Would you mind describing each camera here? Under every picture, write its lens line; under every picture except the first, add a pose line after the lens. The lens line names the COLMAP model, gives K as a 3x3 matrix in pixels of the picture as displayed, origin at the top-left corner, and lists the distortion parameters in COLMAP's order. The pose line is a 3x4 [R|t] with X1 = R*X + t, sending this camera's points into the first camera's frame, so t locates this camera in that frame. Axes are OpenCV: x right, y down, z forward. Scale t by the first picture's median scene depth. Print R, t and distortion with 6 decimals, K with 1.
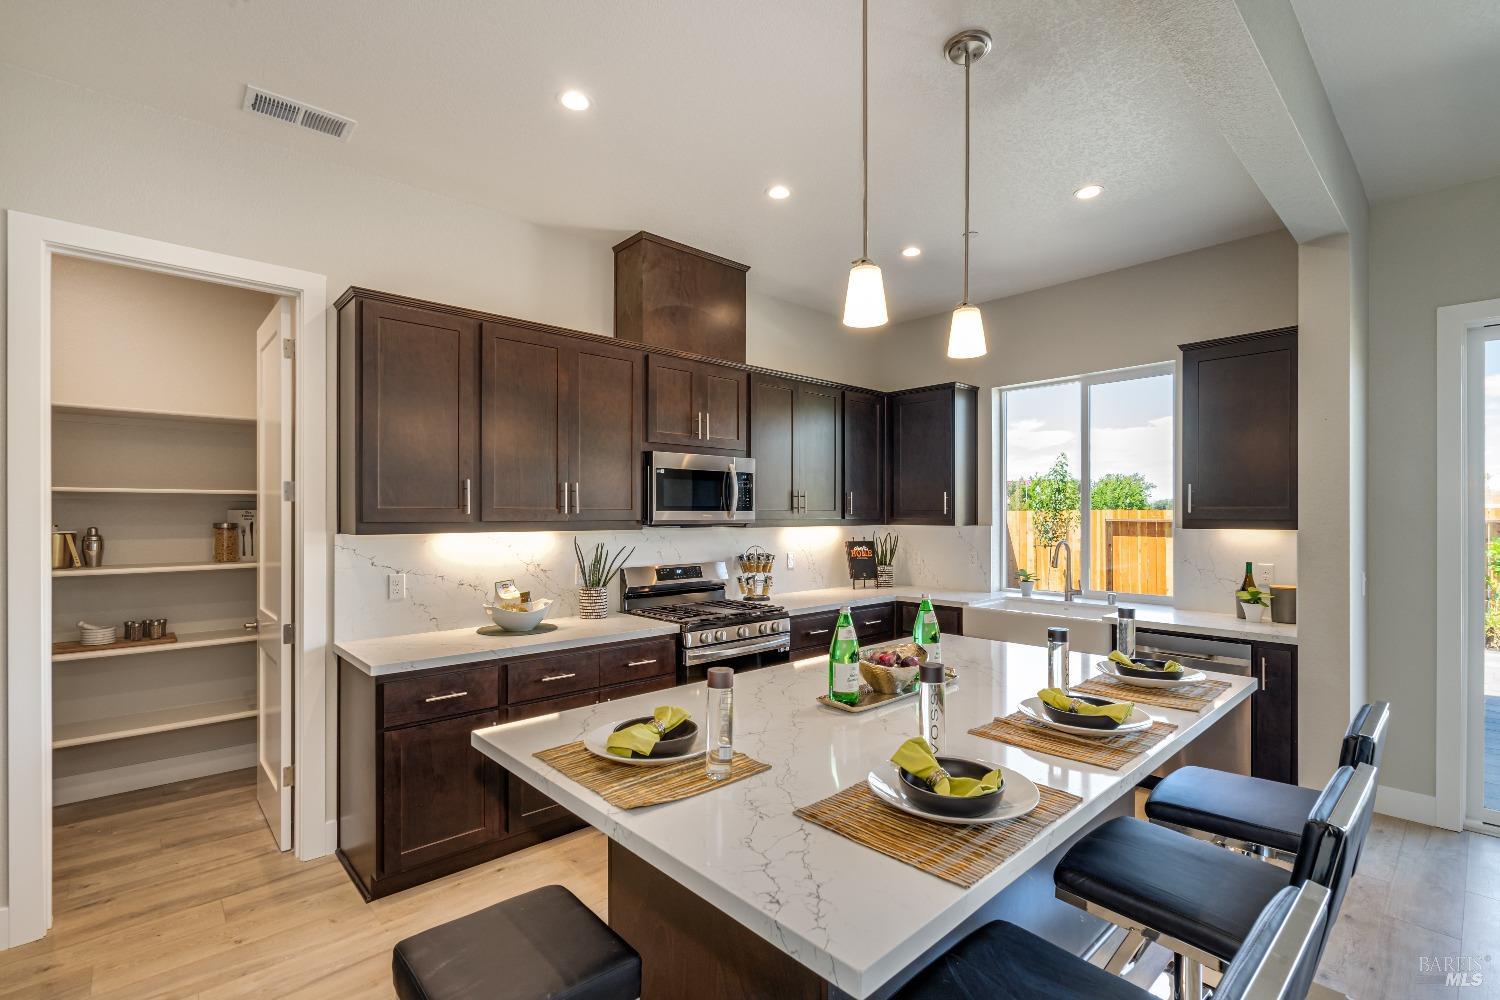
lens RADIAL K [[682.8, 0, 754.7], [0, 682.8, 506.5], [0, 0, 1]] dist [0.001068, 0.000317]
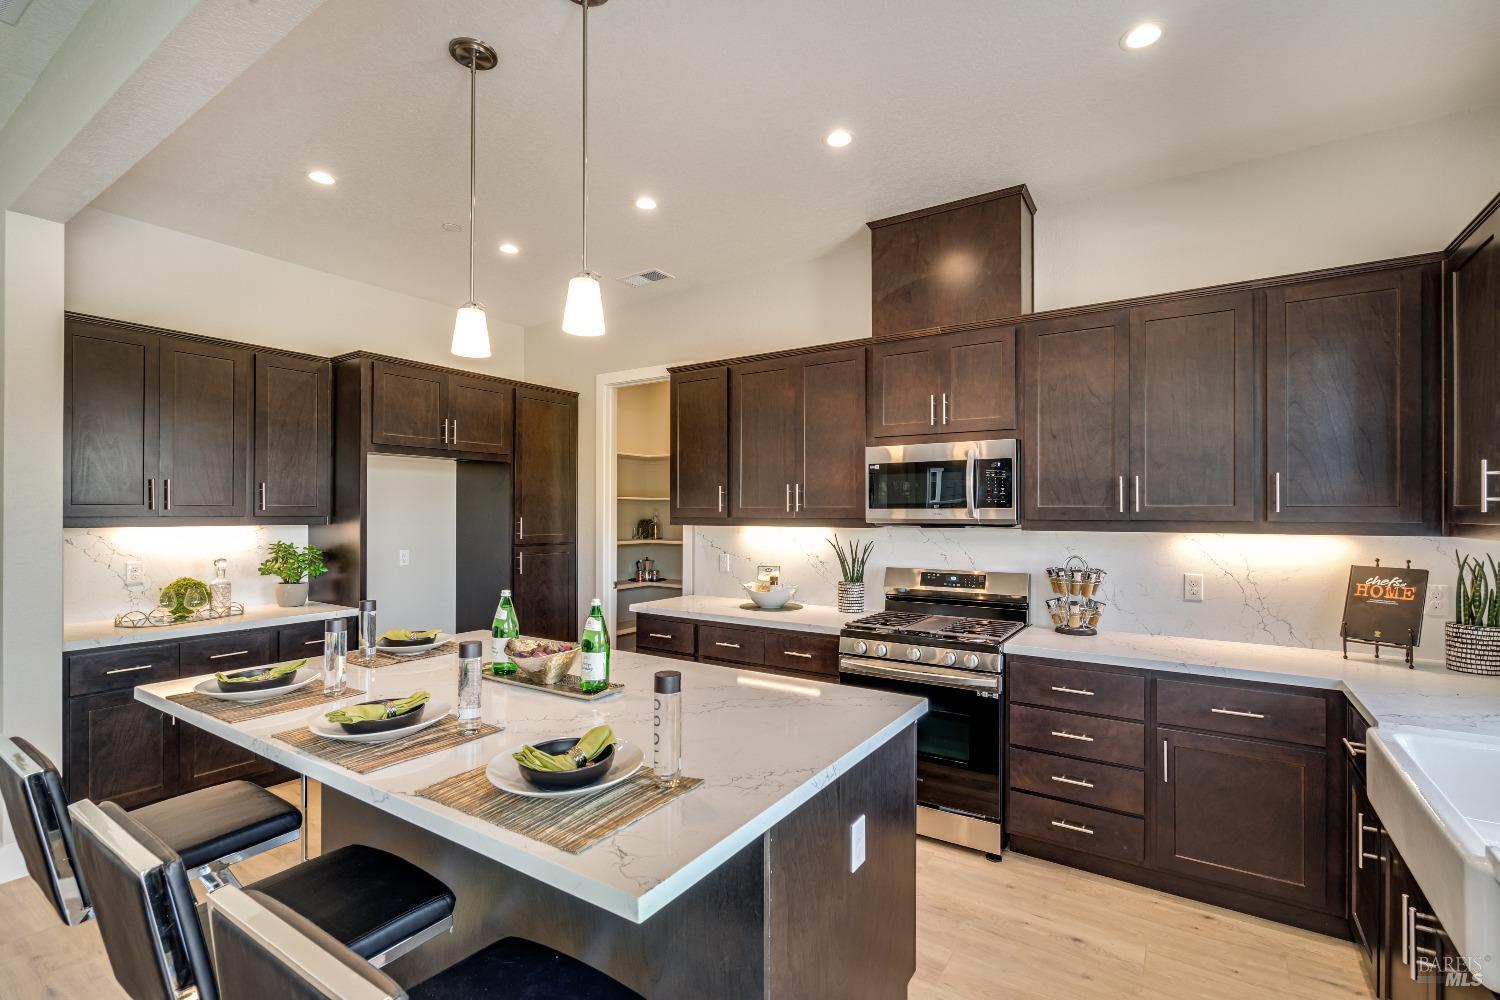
lens RADIAL K [[682.8, 0, 754.7], [0, 682.8, 506.5], [0, 0, 1]] dist [0.001068, 0.000317]
pose [[0.238268, -0.006621, -0.971177, 0.704046], [0.010549, 0.999935, -0.004229, 0.004930], [0.971142, -0.009237, 0.238322, 0.578426]]
